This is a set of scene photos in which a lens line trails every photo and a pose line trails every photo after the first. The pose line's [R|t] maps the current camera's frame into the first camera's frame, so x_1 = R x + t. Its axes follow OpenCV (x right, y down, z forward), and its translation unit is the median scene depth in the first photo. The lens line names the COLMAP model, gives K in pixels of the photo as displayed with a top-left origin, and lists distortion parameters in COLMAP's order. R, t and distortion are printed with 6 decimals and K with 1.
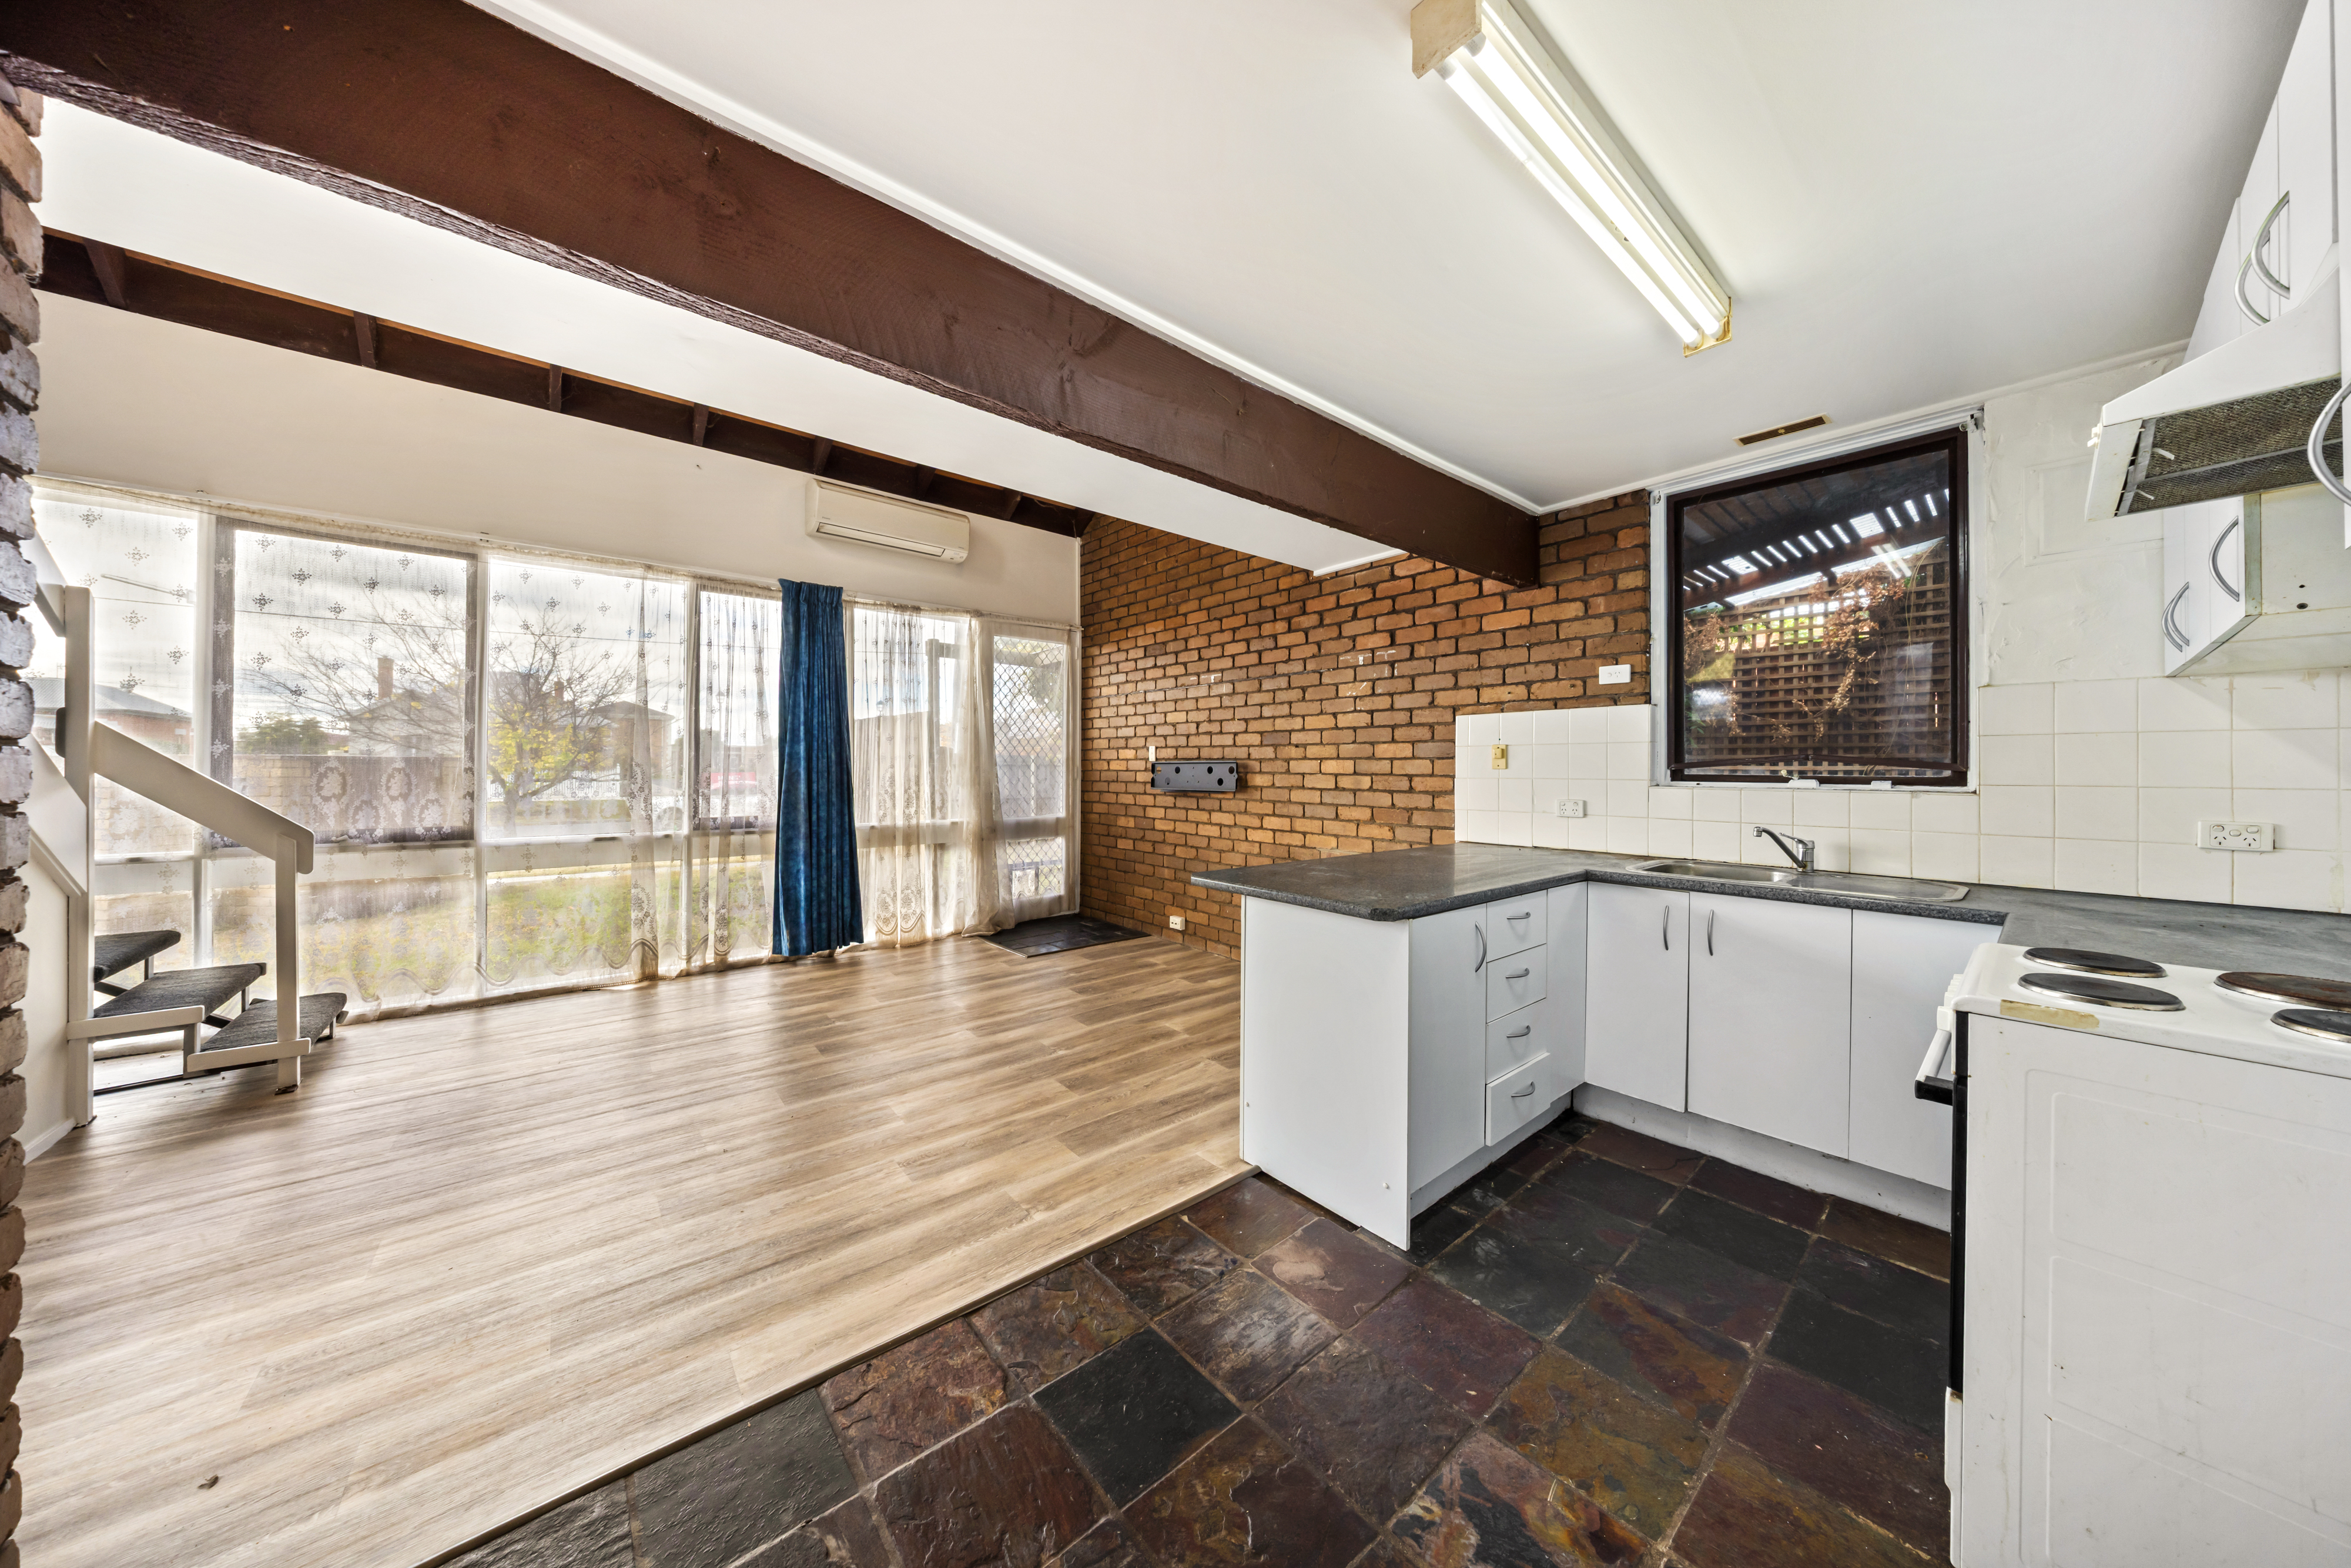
lens RADIAL K [[739.2, 0, 1171.5], [0, 739.2, 770.6], [0, 0, 1]] dist [-0.008538, -0.000801]
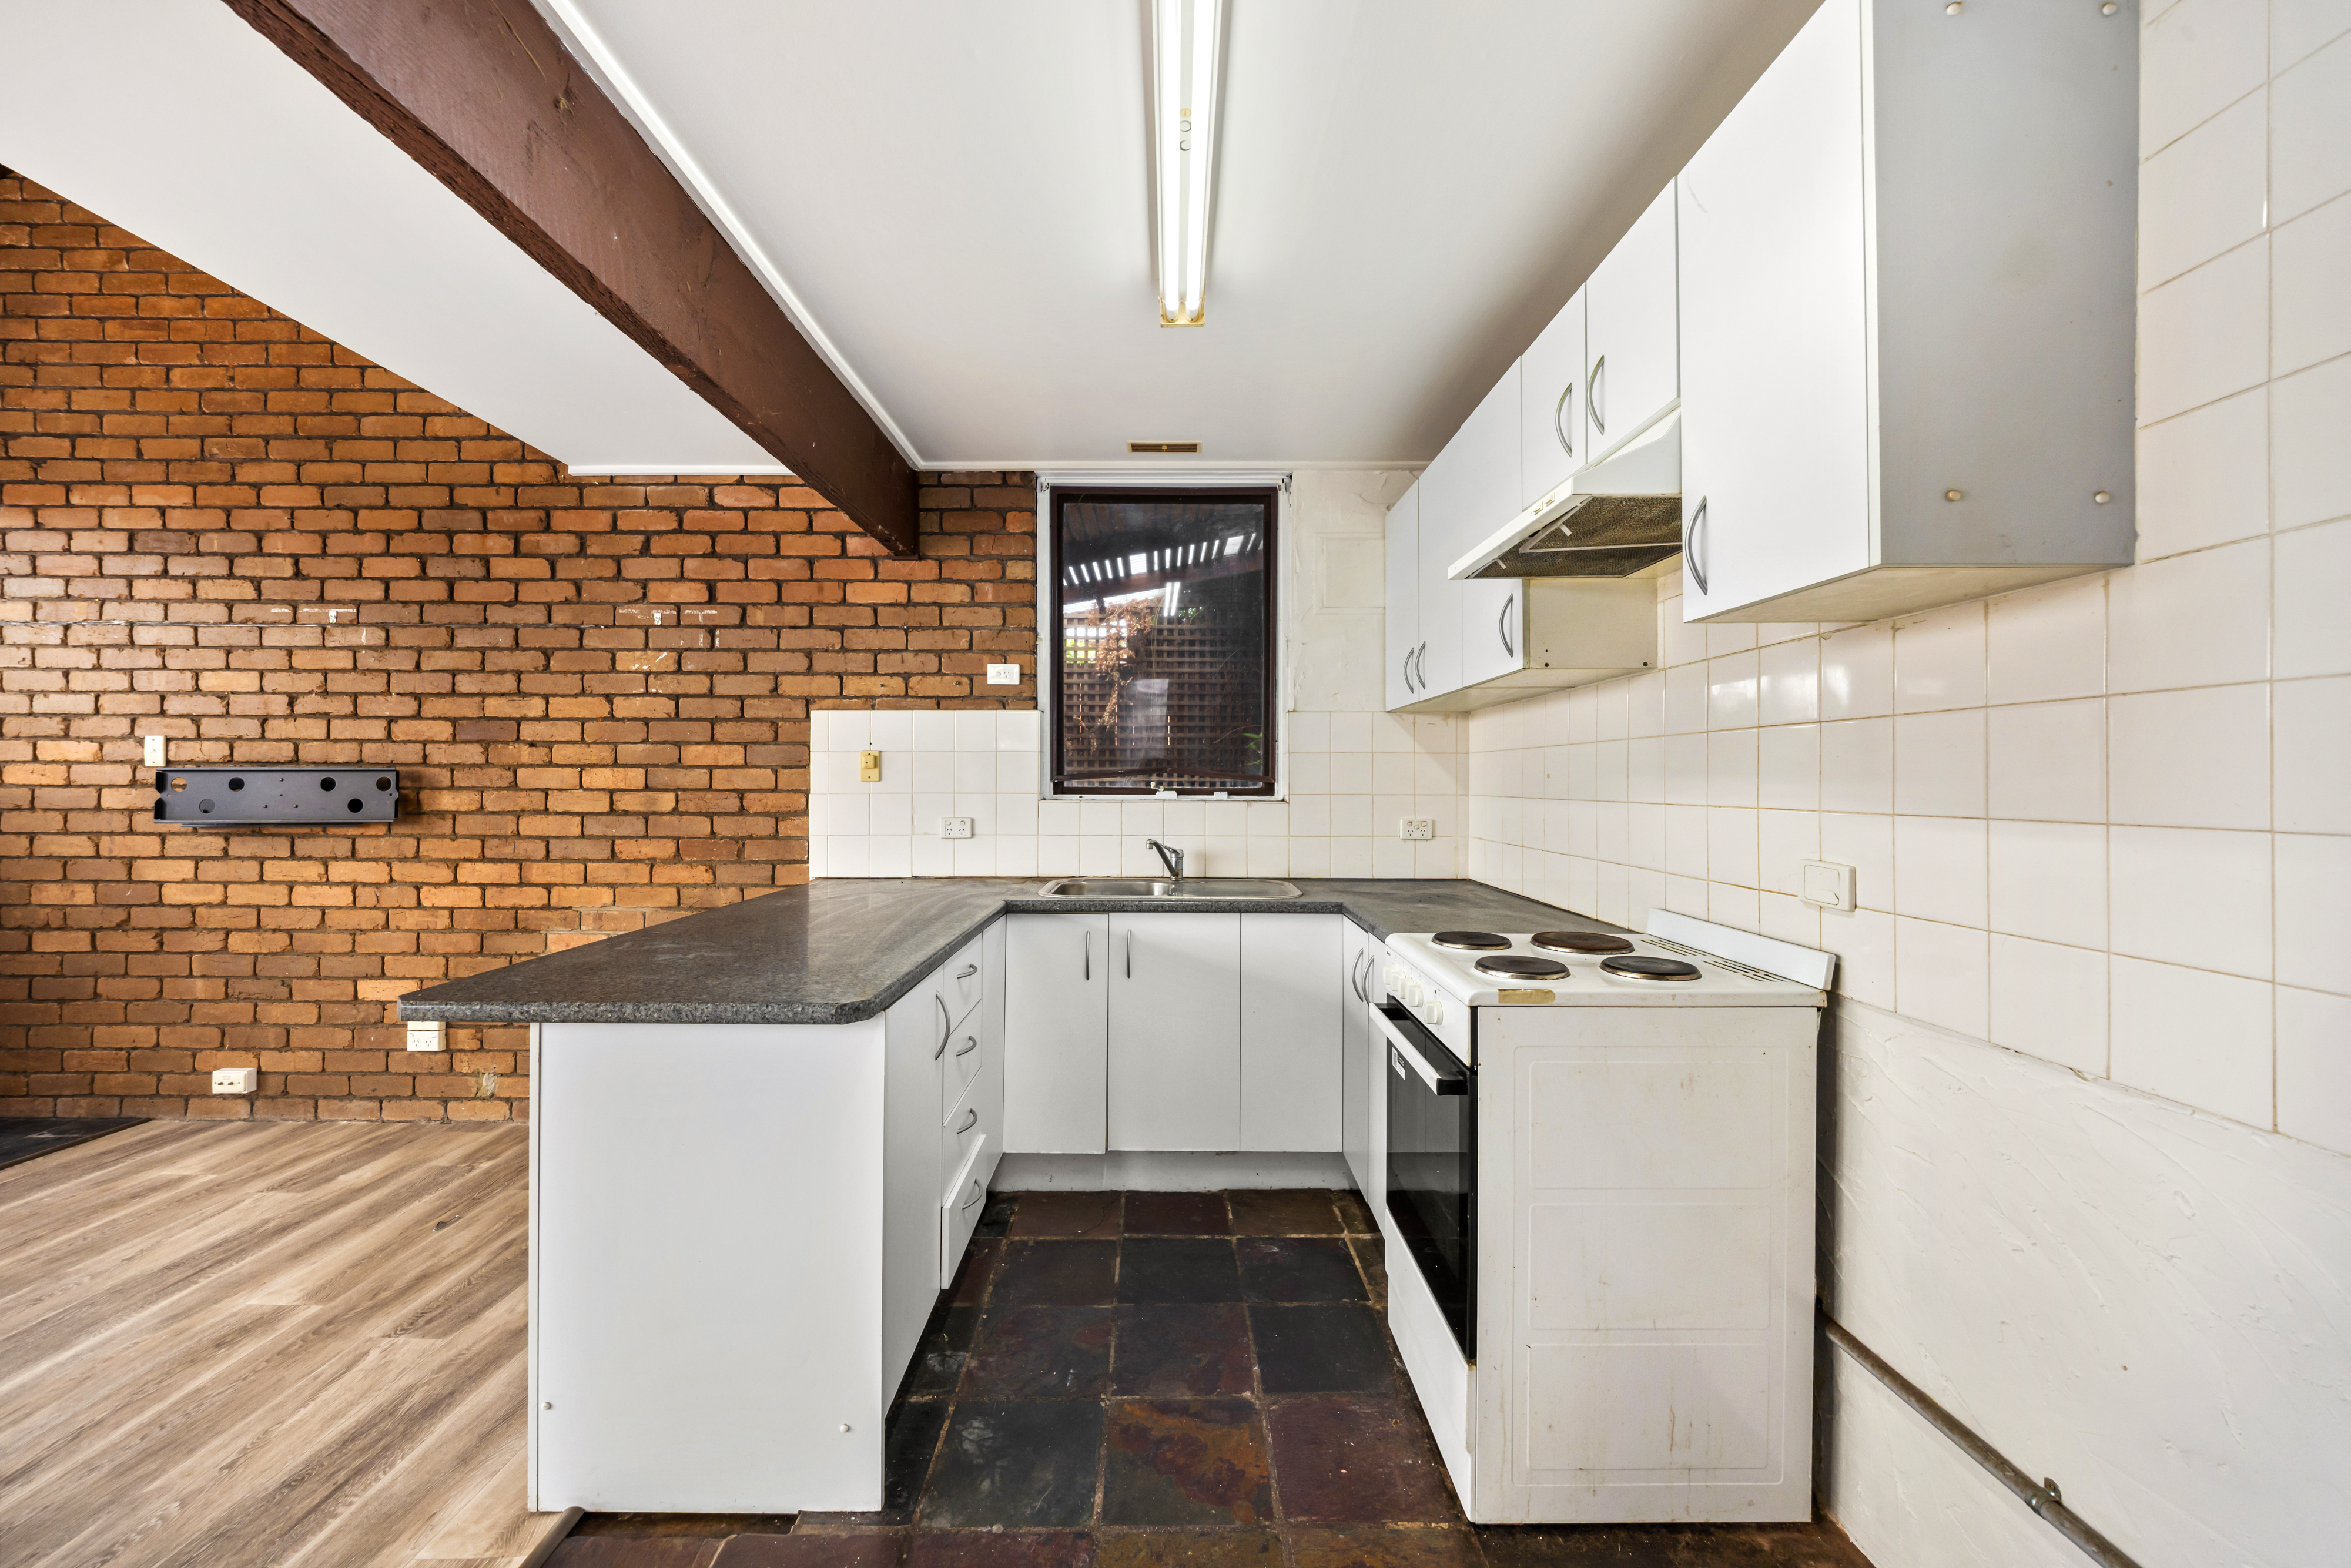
lens RADIAL K [[870.2, 0, 1169.0], [0, 870.2, 780.6], [0, 0, 1]] dist [-0.002483, -0.000671]
pose [[0.635700, -0.000843, 0.771936, -0.059768], [0.002057, 0.999998, -0.000601, -0.001720], [-0.771934, 0.001970, 0.635700, 0.152152]]
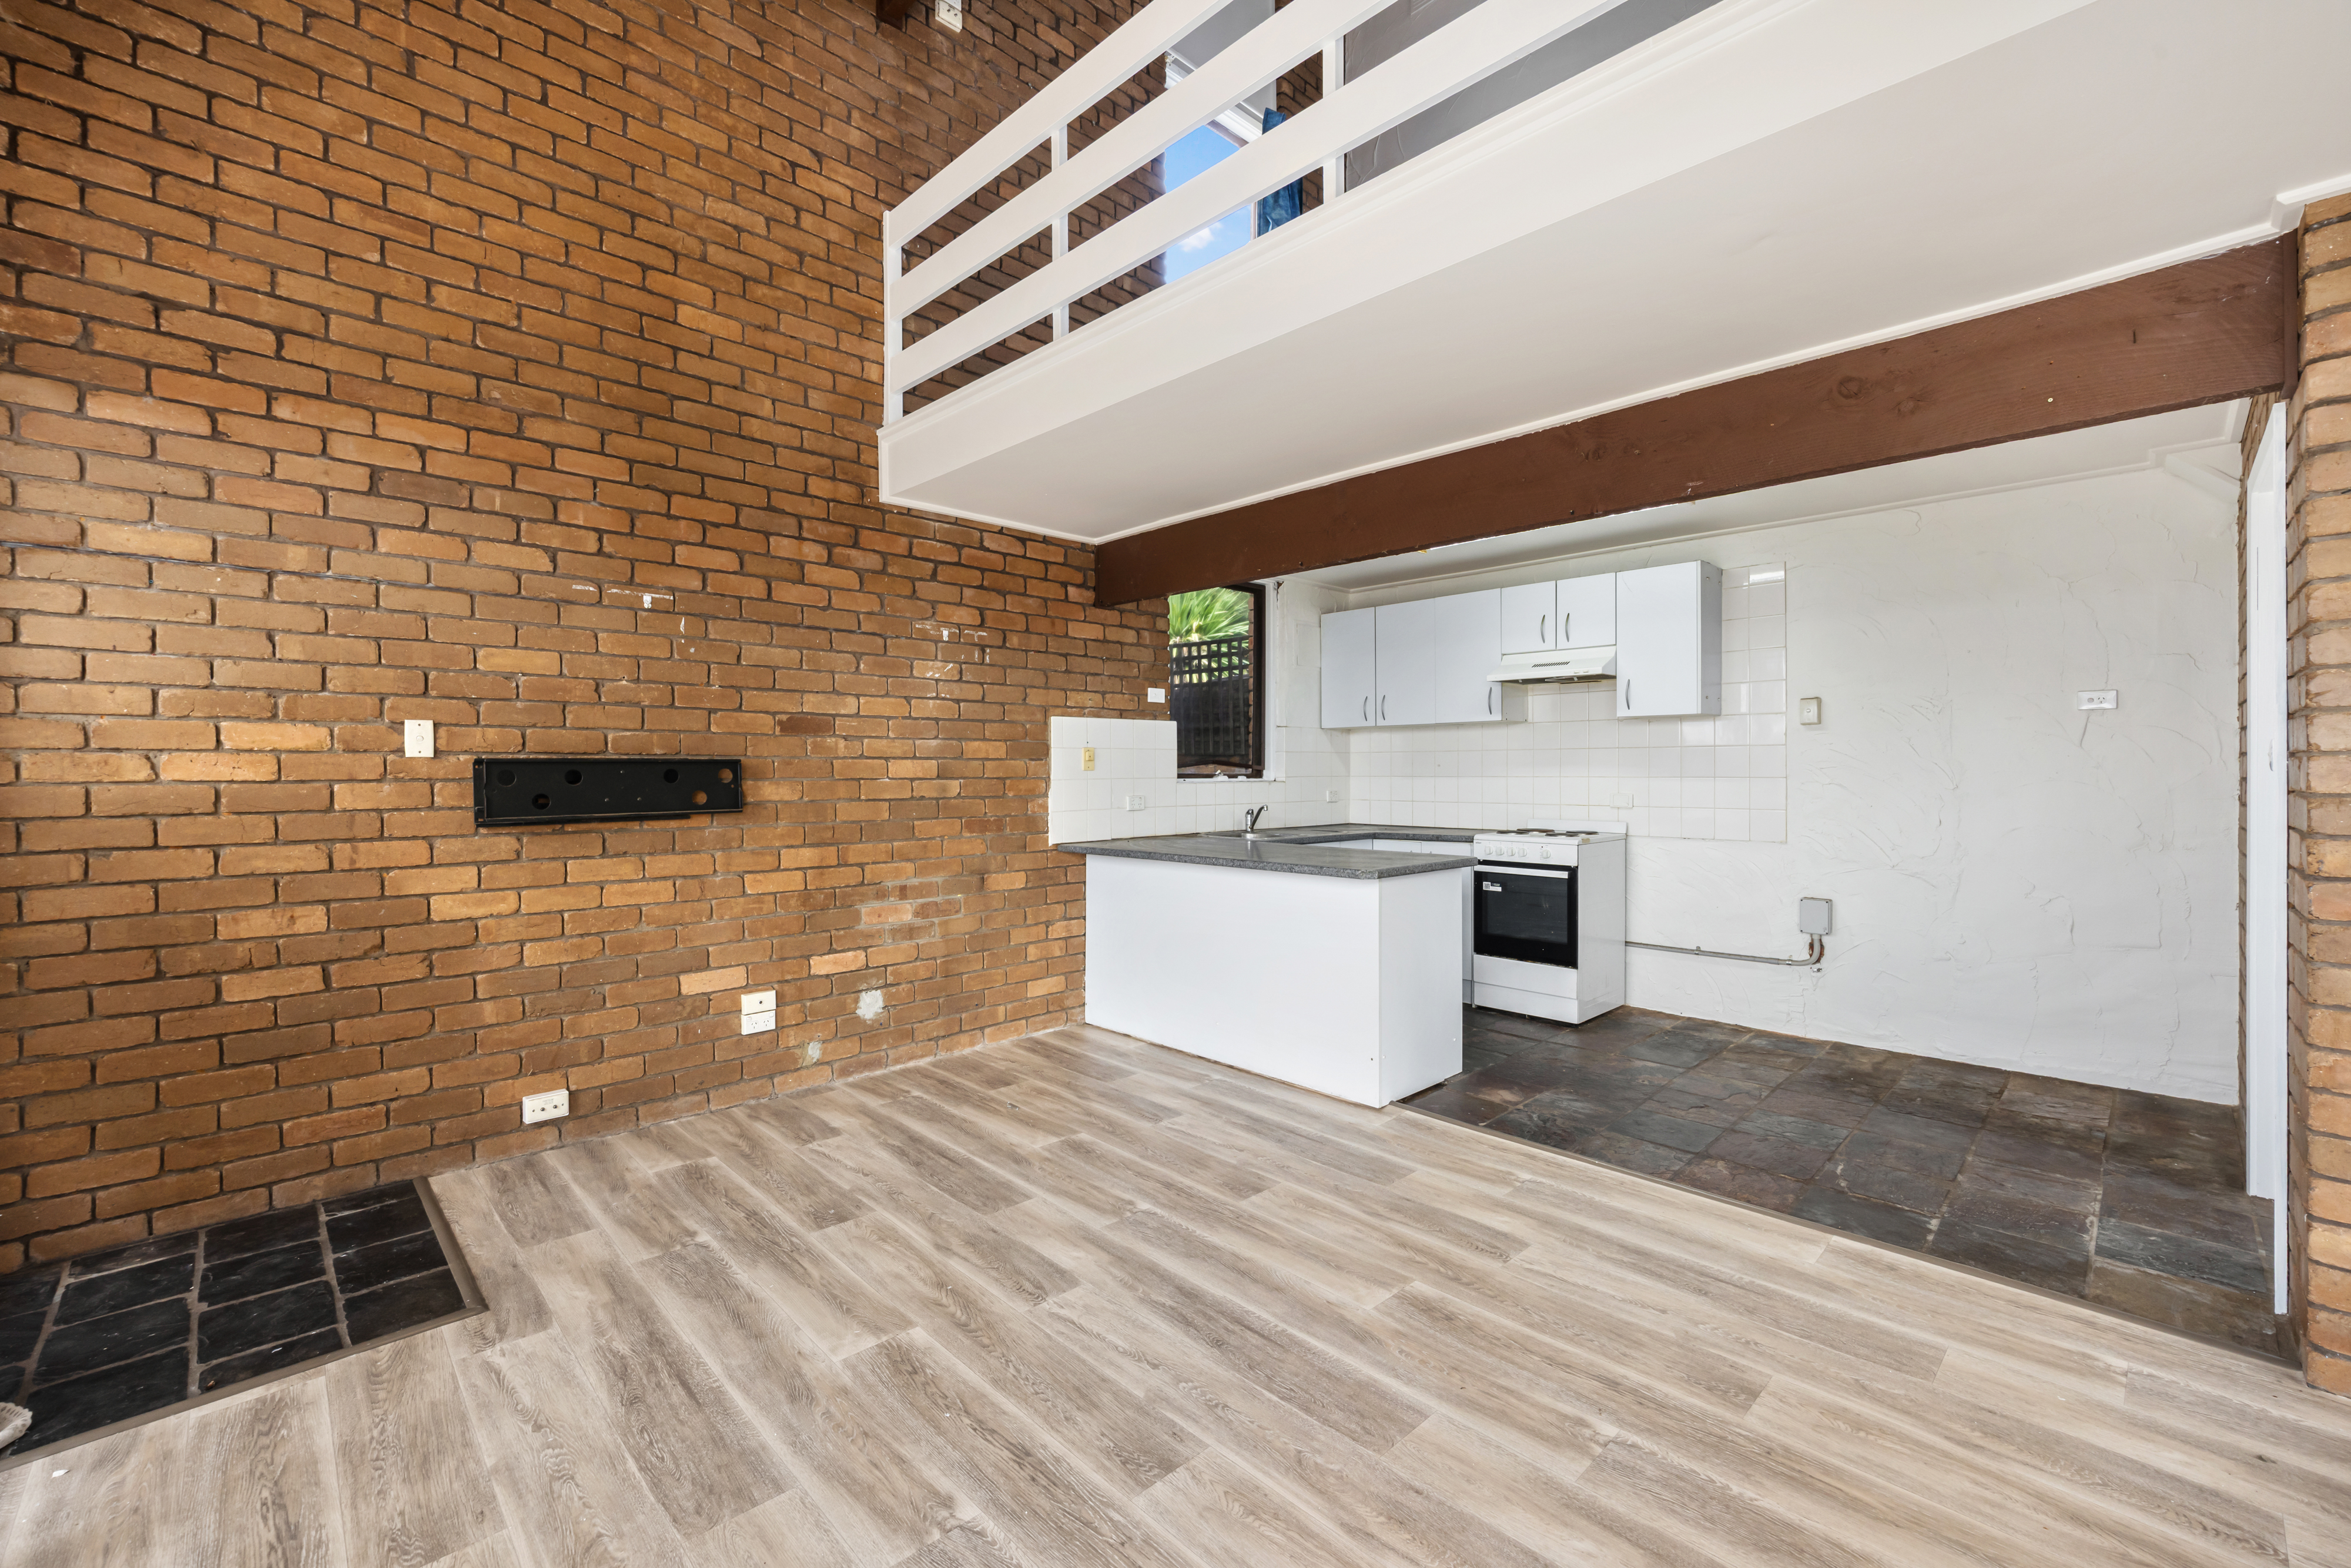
lens RADIAL K [[967.5, 0, 1175.4], [0, 967.5, 779.5], [0, 0, 1]] dist [-0.002895, -0.001622]
pose [[-0.077981, -0.012061, 0.996882, -0.854226], [0.006766, 0.999897, 0.012626, -0.005414], [-0.996932, 0.007730, -0.077891, 0.885521]]
